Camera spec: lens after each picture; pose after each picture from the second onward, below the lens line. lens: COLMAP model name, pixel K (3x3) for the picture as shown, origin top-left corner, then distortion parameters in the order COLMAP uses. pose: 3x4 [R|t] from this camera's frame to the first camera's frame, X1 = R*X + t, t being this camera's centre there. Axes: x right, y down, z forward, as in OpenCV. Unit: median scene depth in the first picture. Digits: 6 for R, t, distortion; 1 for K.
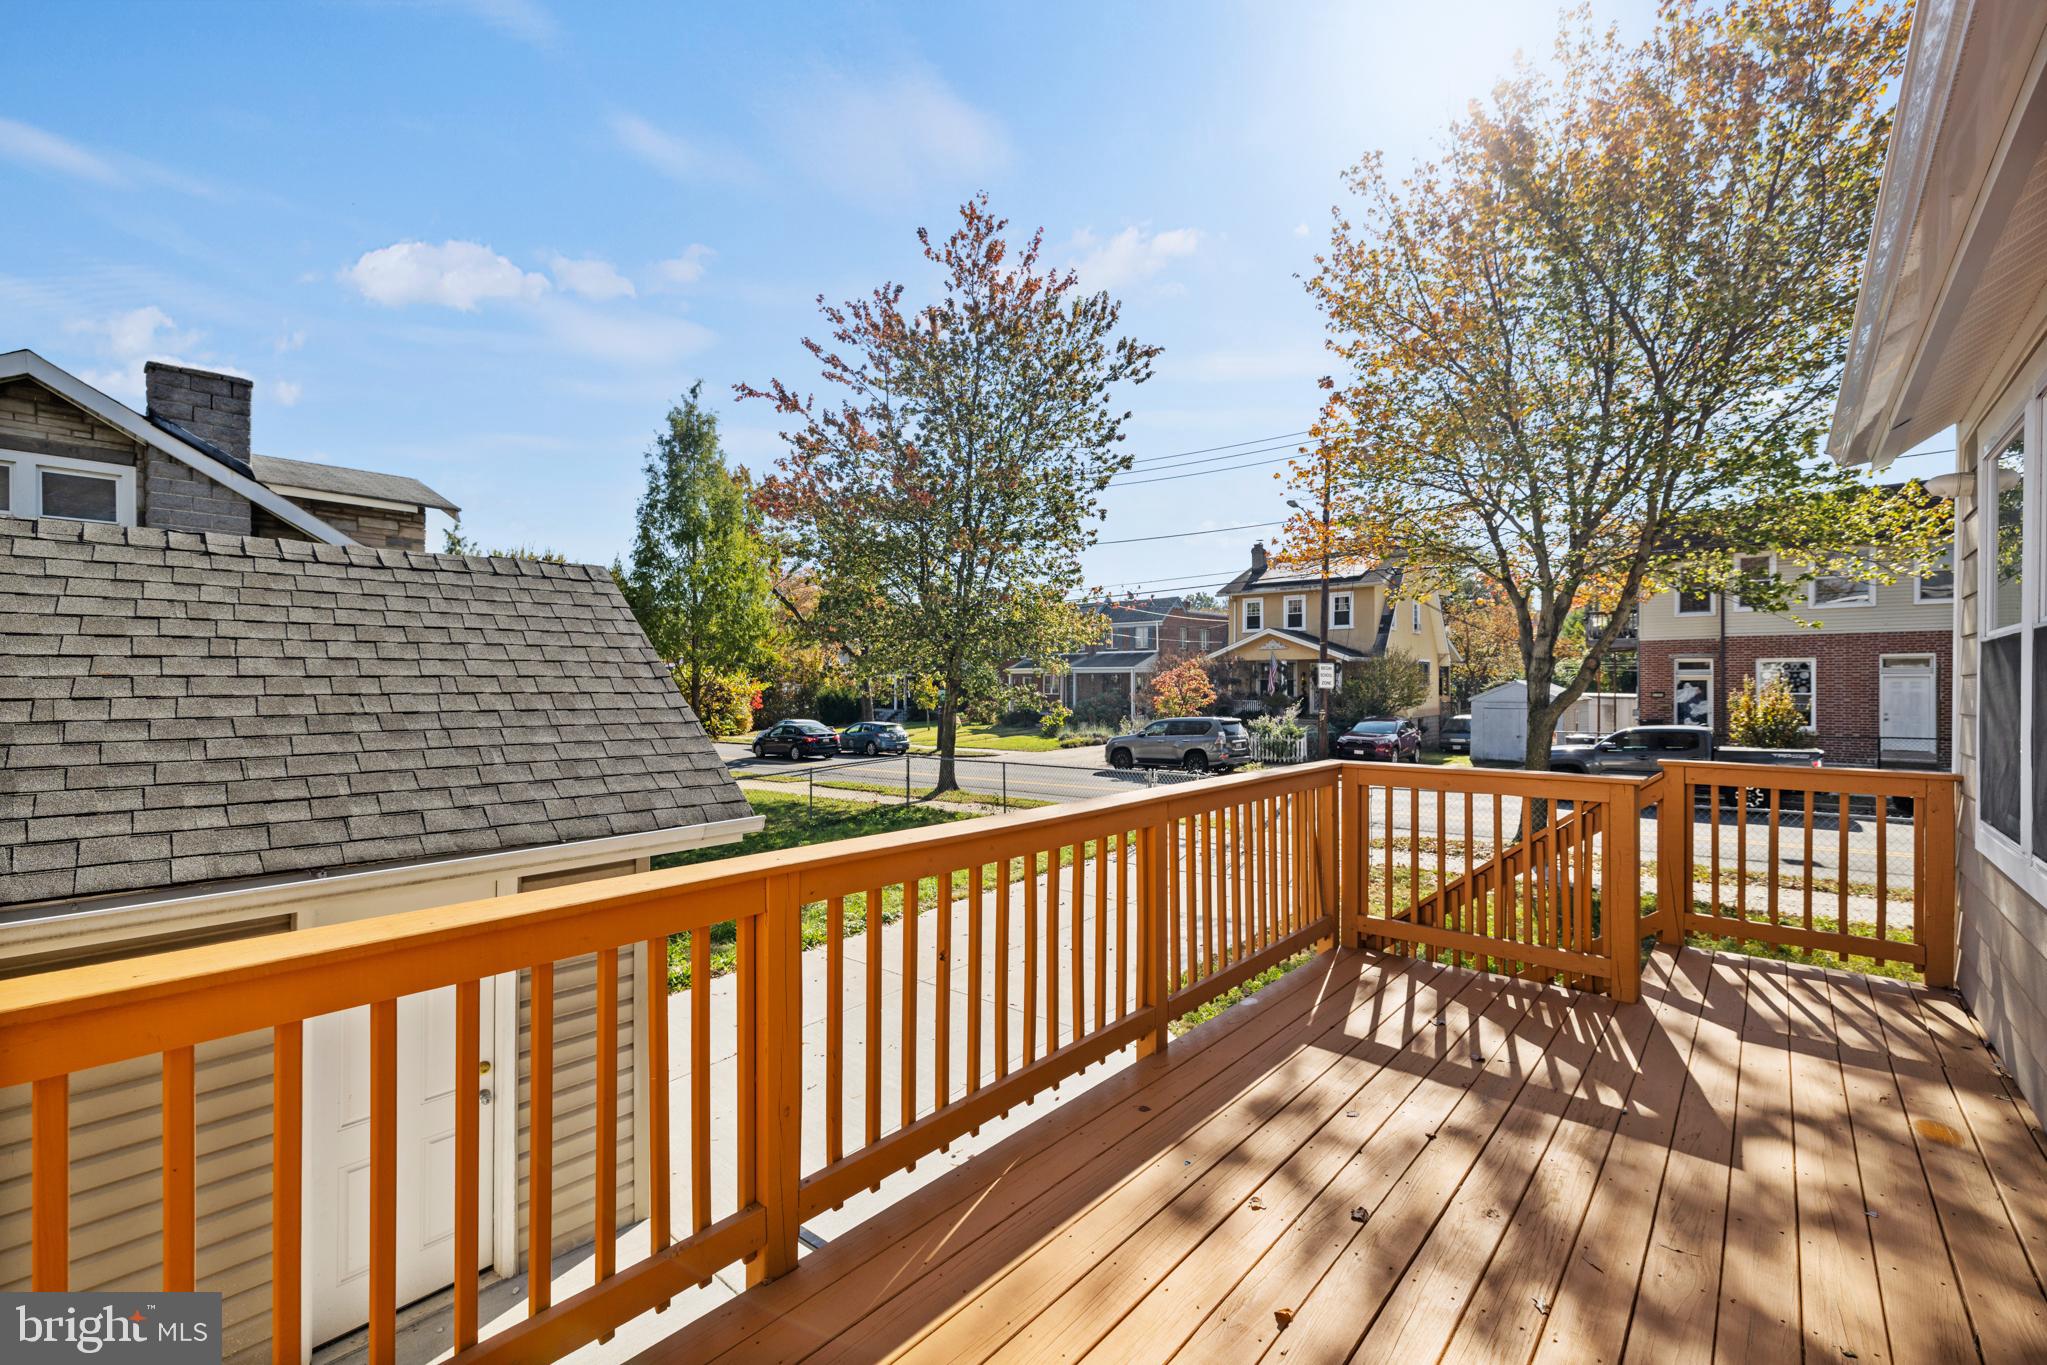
lens RADIAL K [[858.8, 0, 1023.5], [0, 858.8, 682.5], [0, 0, 1]] dist [-0.000384, -0.000093]
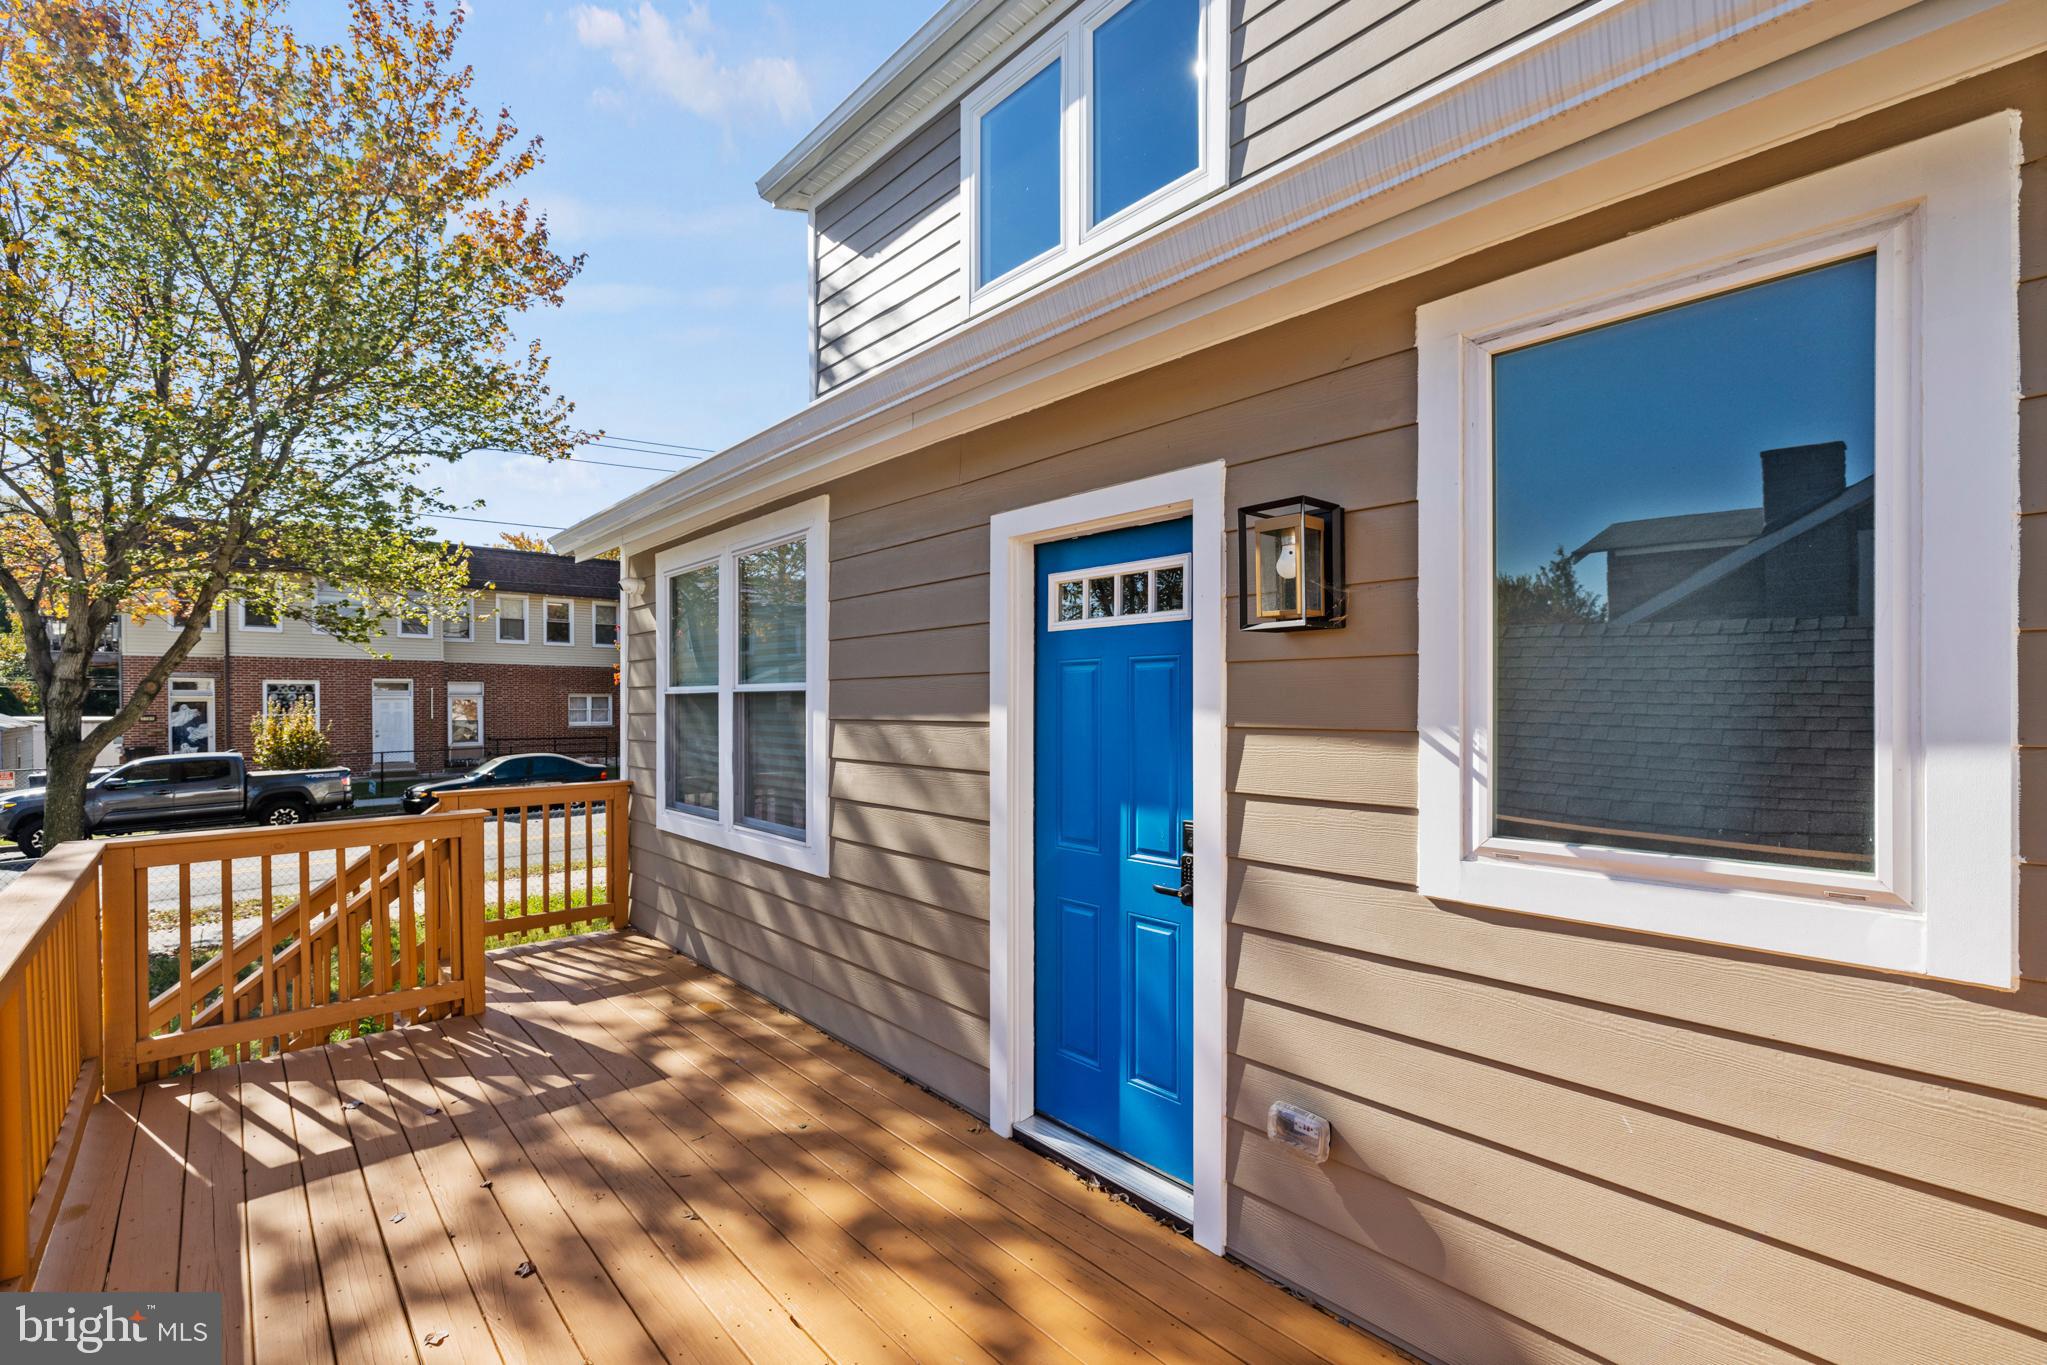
lens RADIAL K [[858.8, 0, 1023.5], [0, 858.8, 682.5], [0, 0, 1]] dist [-0.000384, -0.000093]
pose [[0.105288, 0.019998, 0.994241, -0.380567], [0.000813, 0.999796, -0.020196, -0.037863], [-0.994441, 0.002935, 0.105251, 0.200311]]
